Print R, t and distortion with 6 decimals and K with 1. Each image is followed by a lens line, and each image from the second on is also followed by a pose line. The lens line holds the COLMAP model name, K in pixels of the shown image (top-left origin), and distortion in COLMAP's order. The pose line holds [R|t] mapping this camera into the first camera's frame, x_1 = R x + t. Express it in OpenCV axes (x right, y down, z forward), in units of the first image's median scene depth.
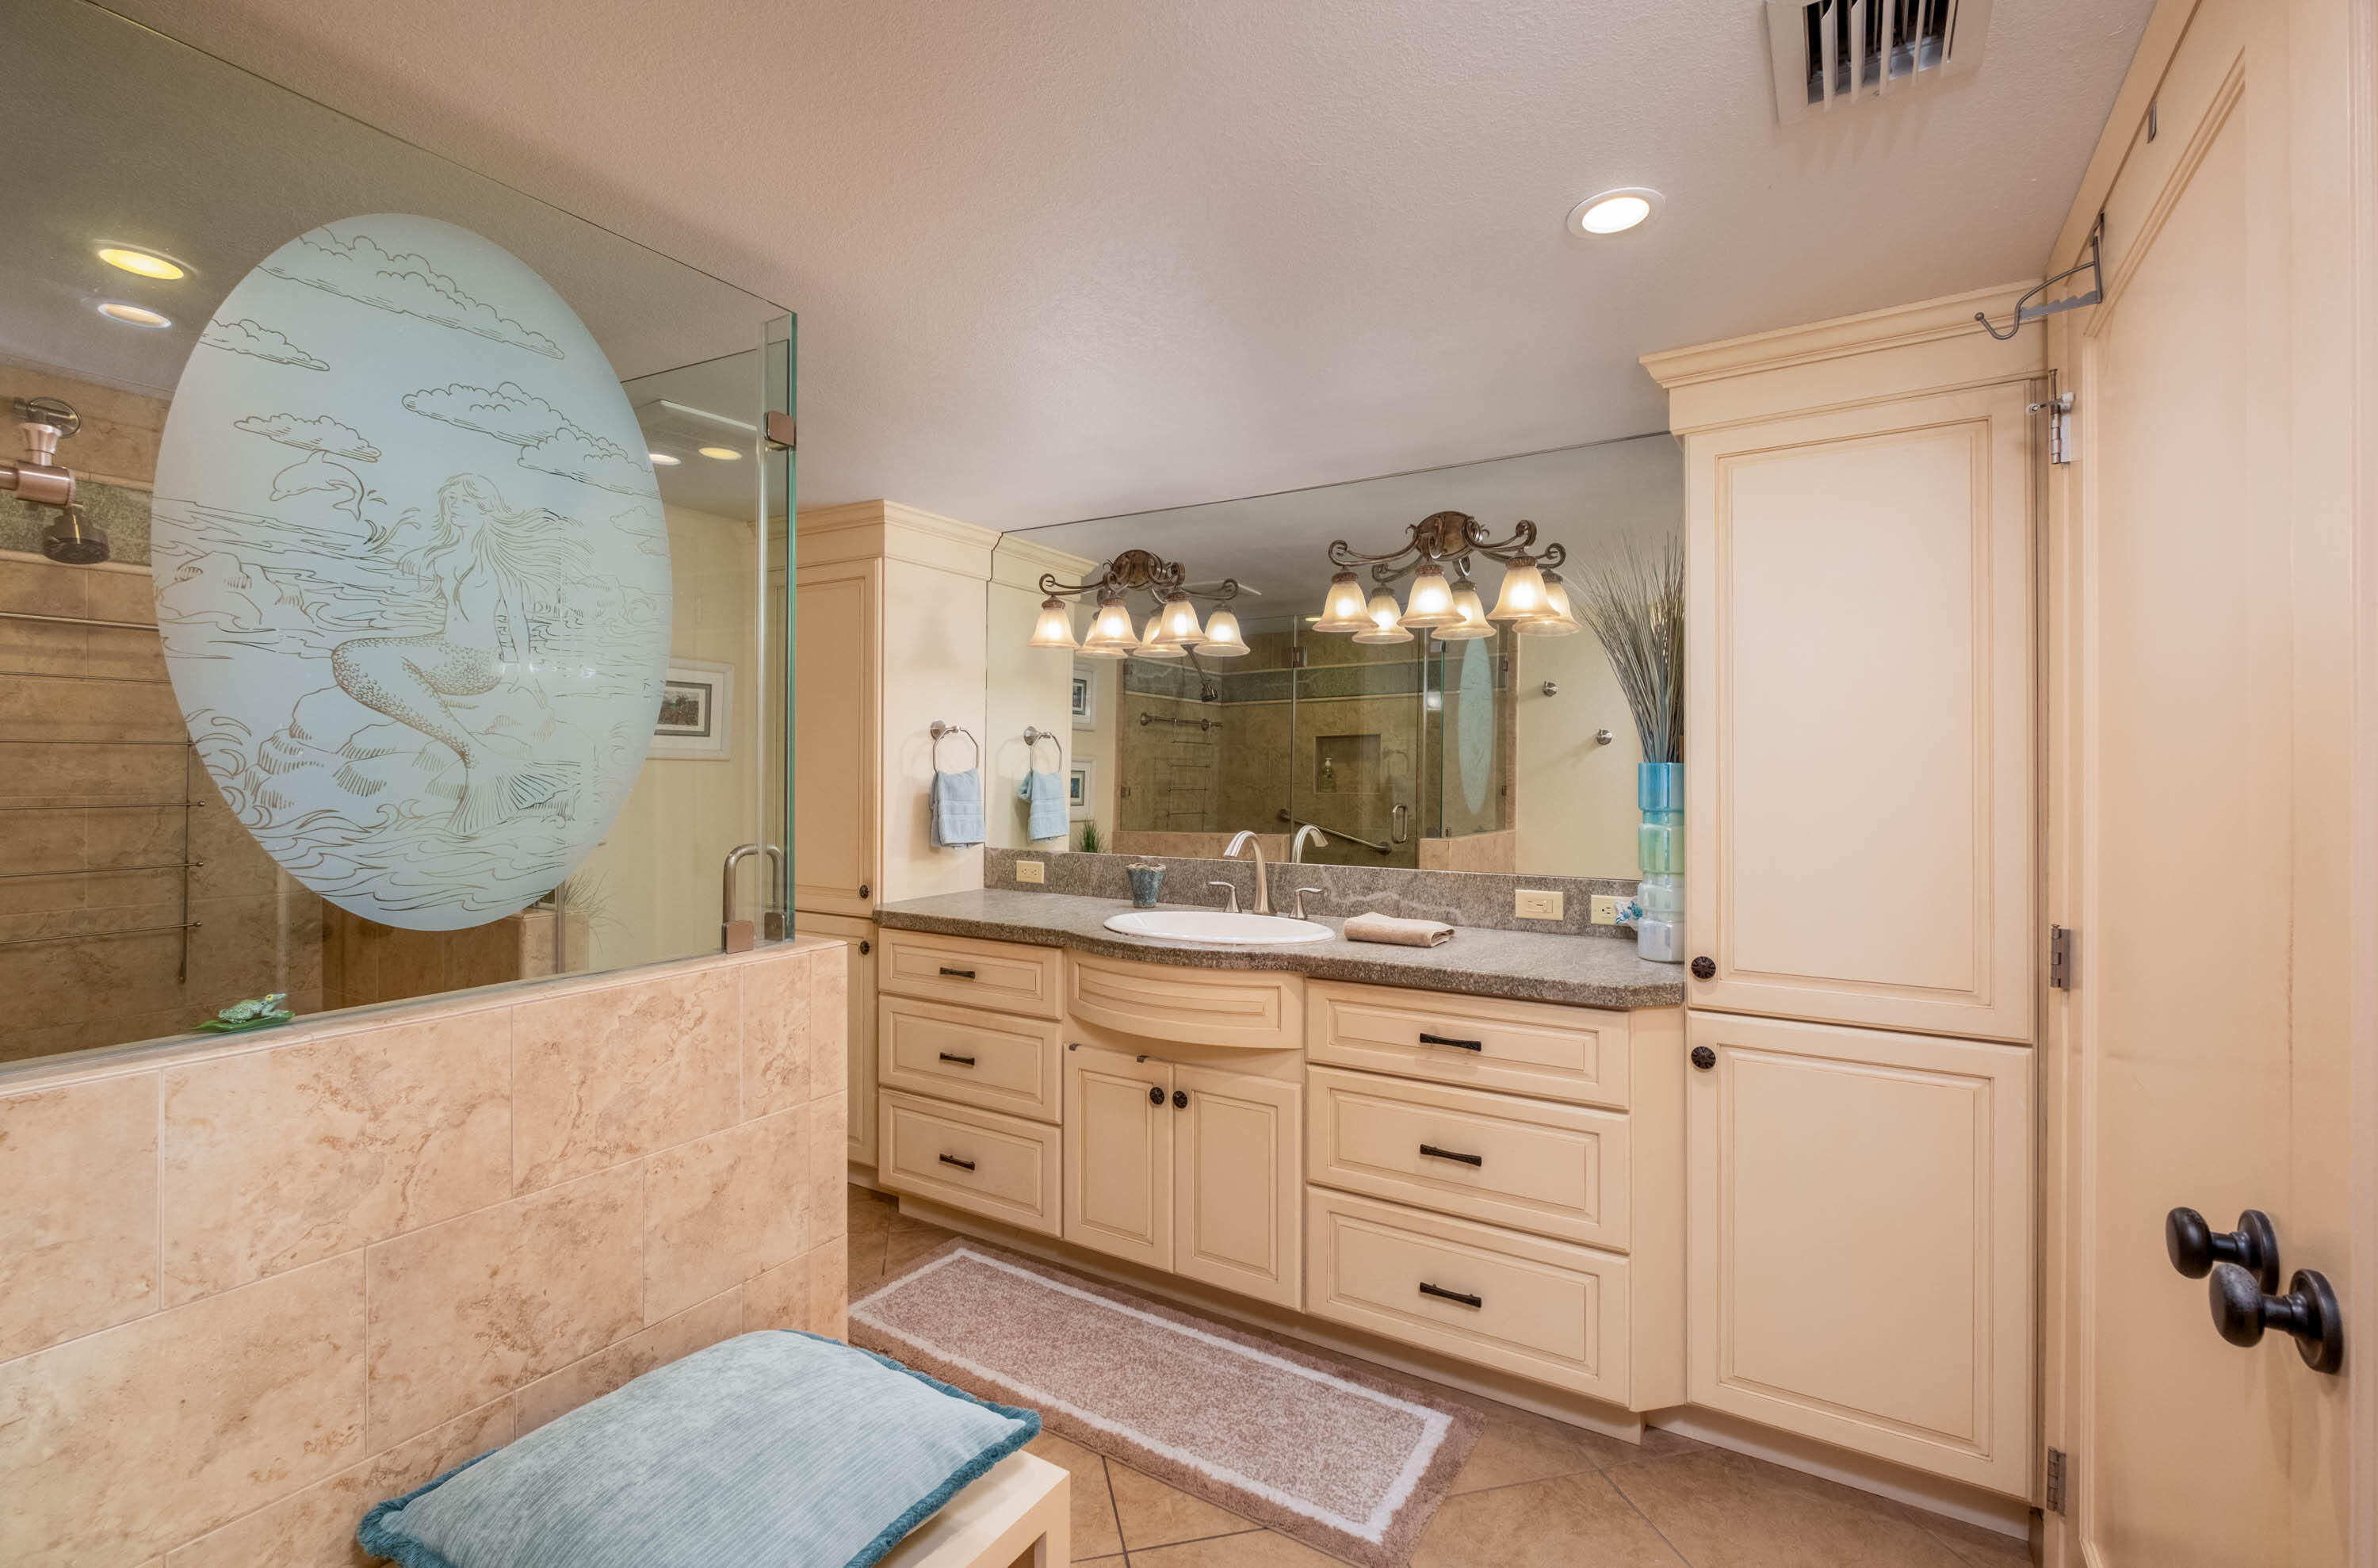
lens RADIAL K [[1032.8, 0, 1191.2], [0, 1032.8, 770.9], [0, 0, 1]] dist [-0.002162, -0.000833]
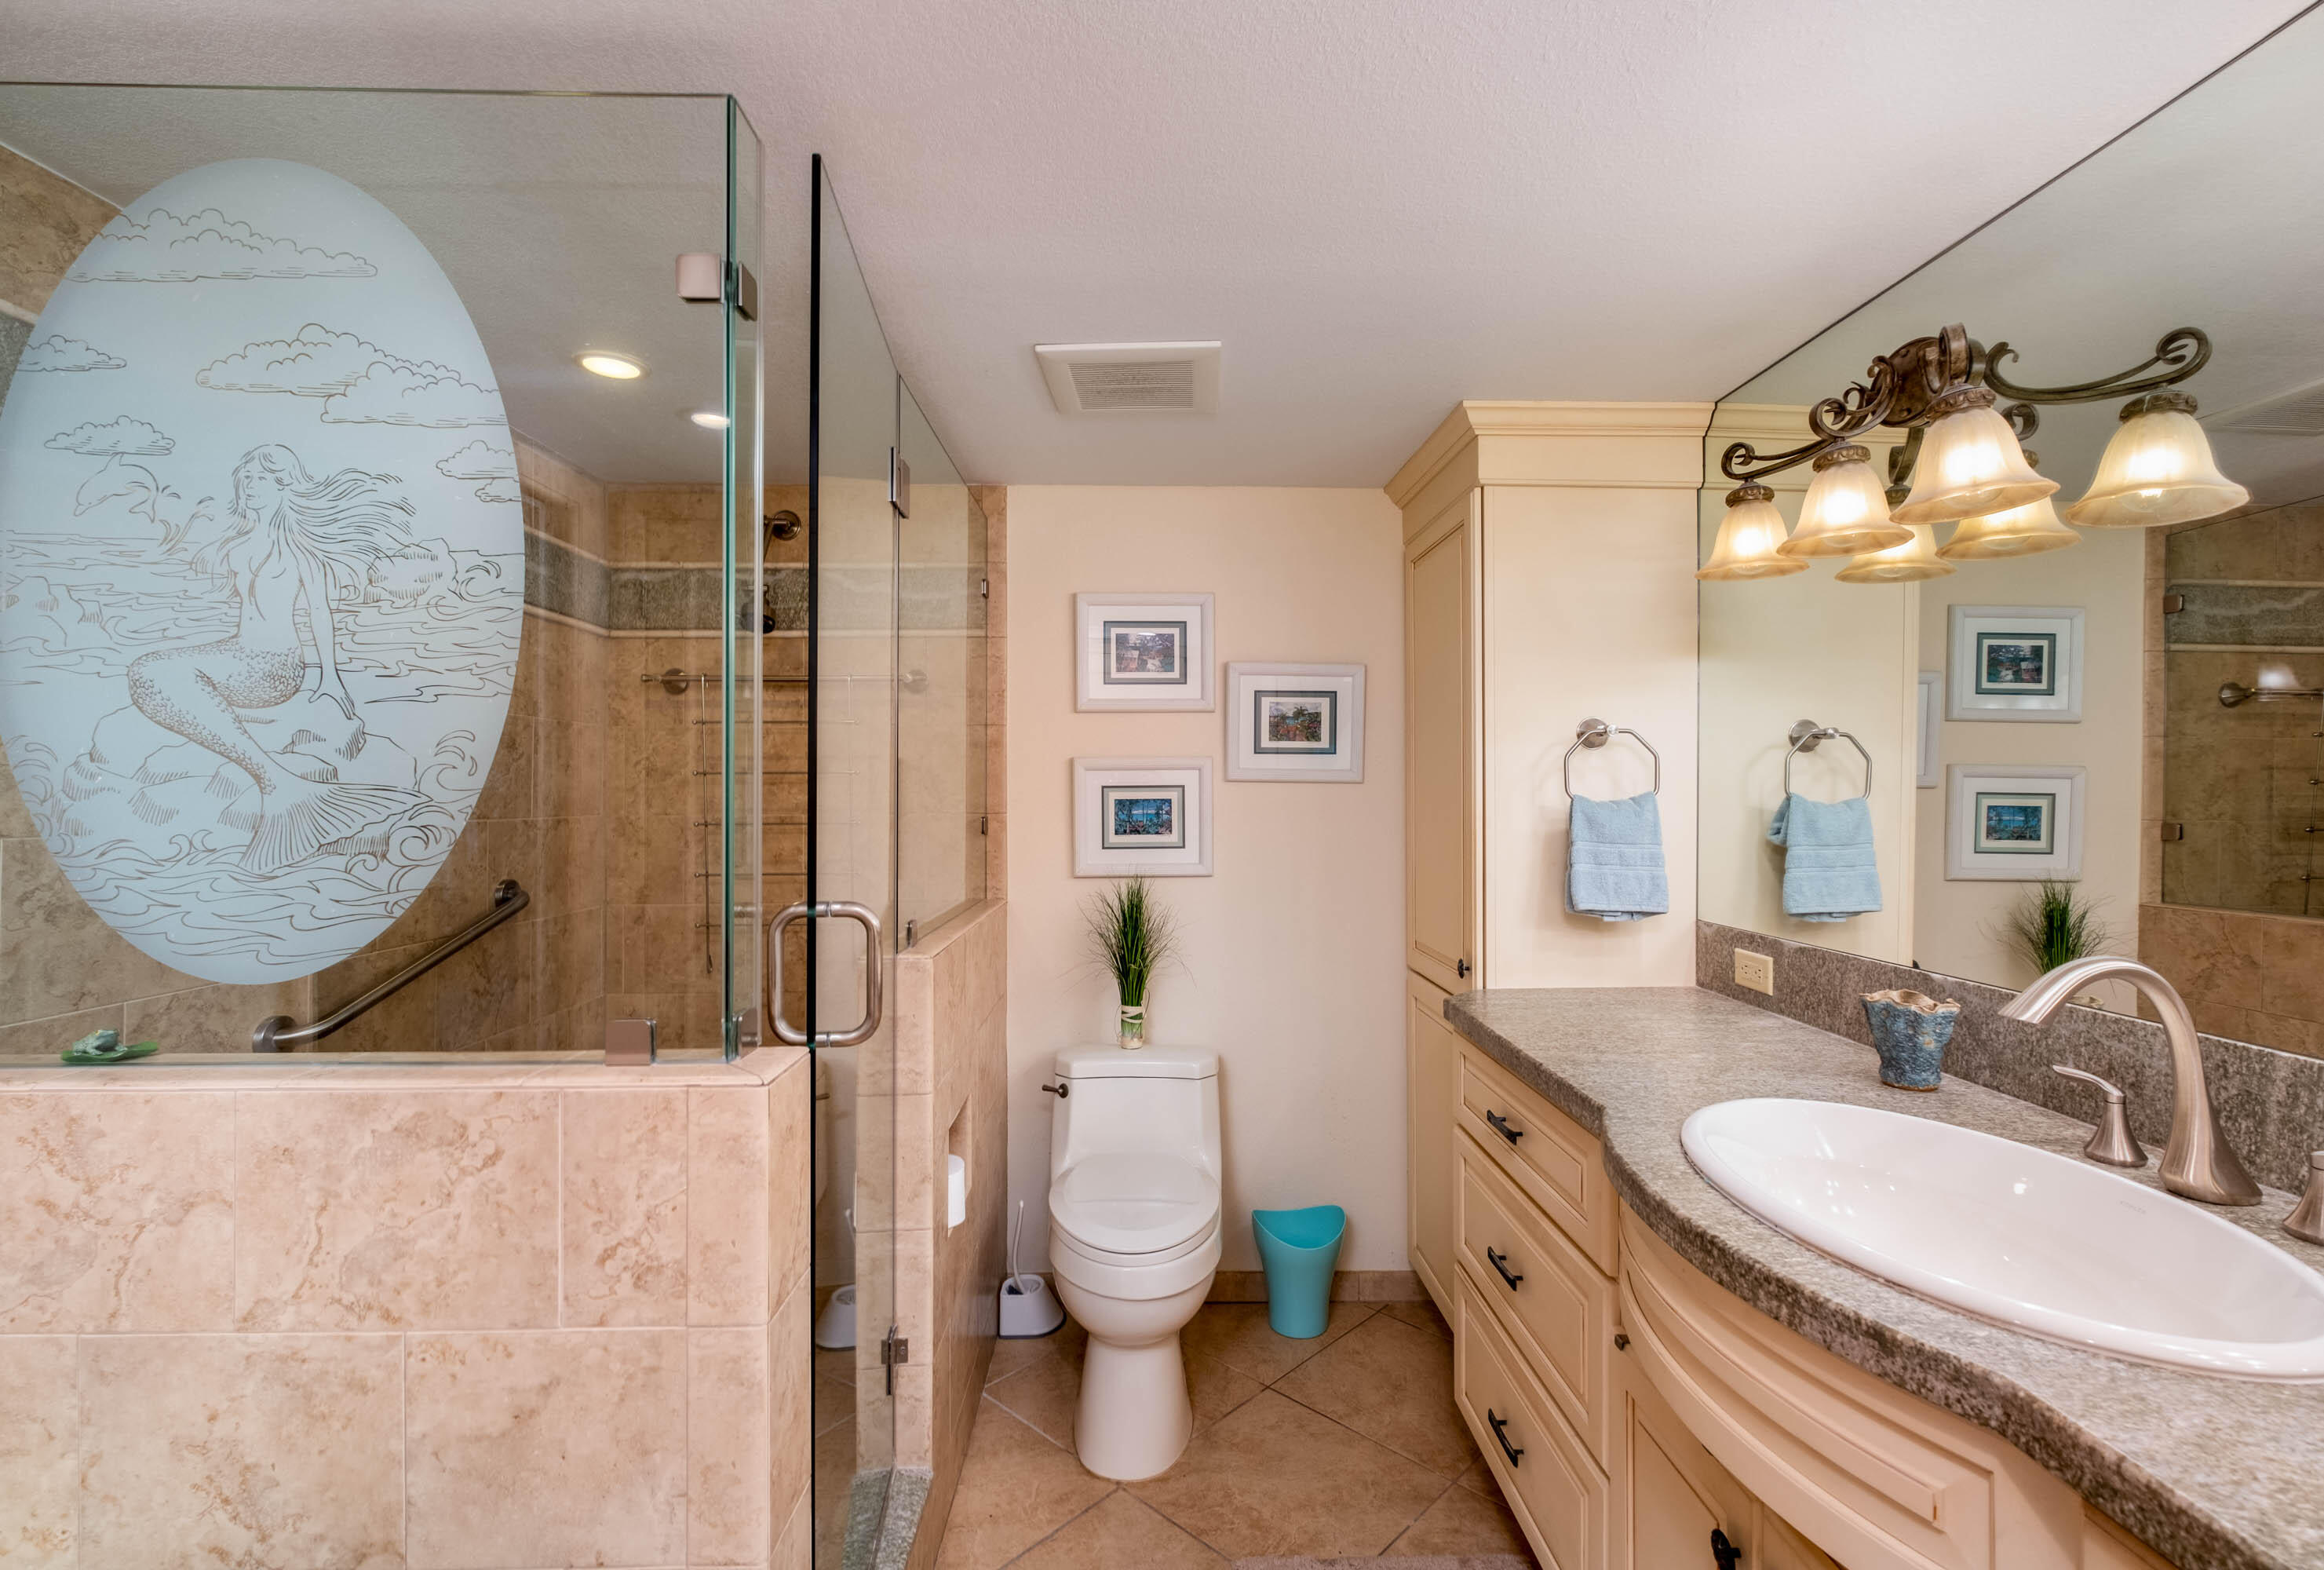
lens RADIAL K [[1026.3, 0, 1161.5], [0, 1026.3, 782.2], [0, 0, 1]] dist [-0.013363, 0.002517]
pose [[0.550906, -0.010005, -0.834507, 0.376886], [0.000229, 0.999930, -0.011837, -0.002224], [0.834567, 0.006330, 0.550870, 1.103159]]
